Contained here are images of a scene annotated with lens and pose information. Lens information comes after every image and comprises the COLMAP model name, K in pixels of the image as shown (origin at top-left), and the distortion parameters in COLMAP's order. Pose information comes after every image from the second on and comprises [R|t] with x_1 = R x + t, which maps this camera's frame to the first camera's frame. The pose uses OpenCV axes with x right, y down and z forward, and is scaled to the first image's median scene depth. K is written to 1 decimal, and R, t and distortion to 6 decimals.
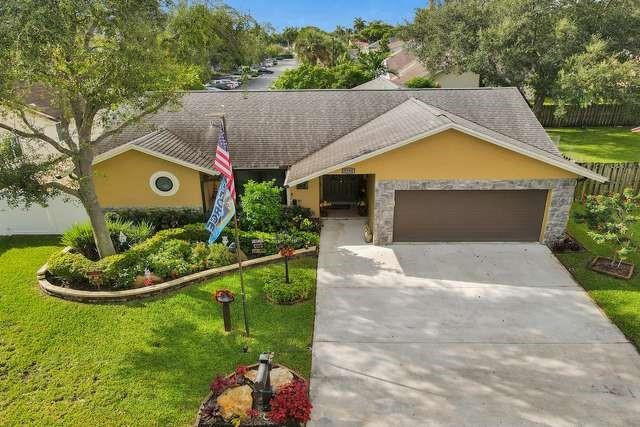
lens RADIAL K [[448.8, 0, 318.2], [0, 448.8, 222.8], [0, 0, 1]] dist [0.007359, 0.001779]
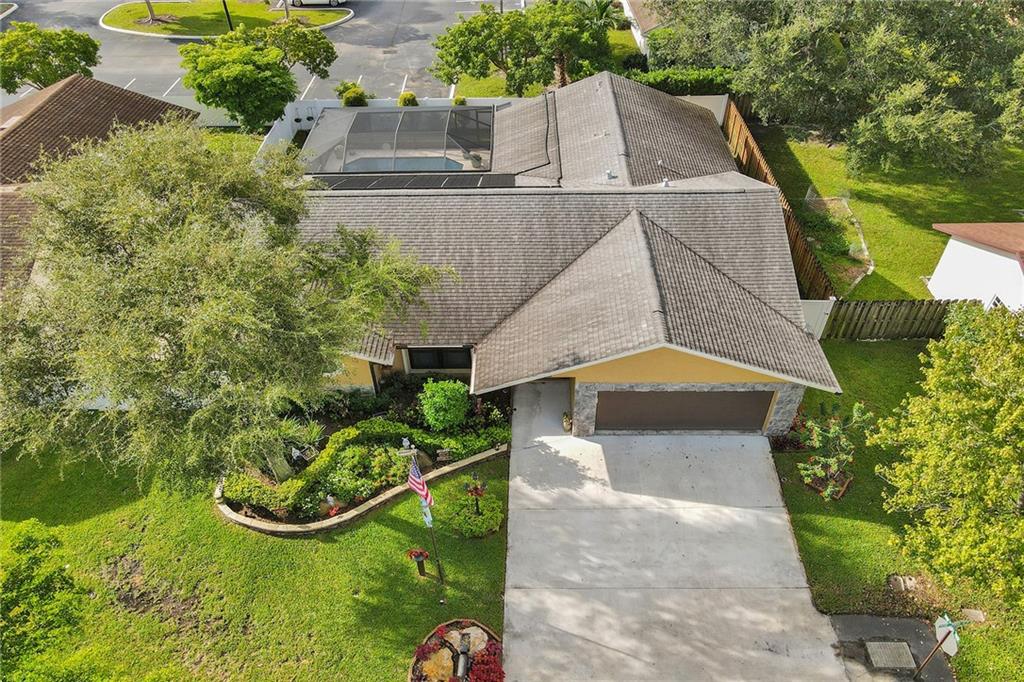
lens RADIAL K [[718.1, 0, 509.1], [0, 718.1, 355.9], [0, 0, 1]] dist [0.007359, 0.001779]
pose [[0.999946, -0.006037, -0.008497, 0.012464], [0.008866, 0.921295, 0.388763, -0.730011], [0.005481, -0.388817, 0.921299, -0.273109]]
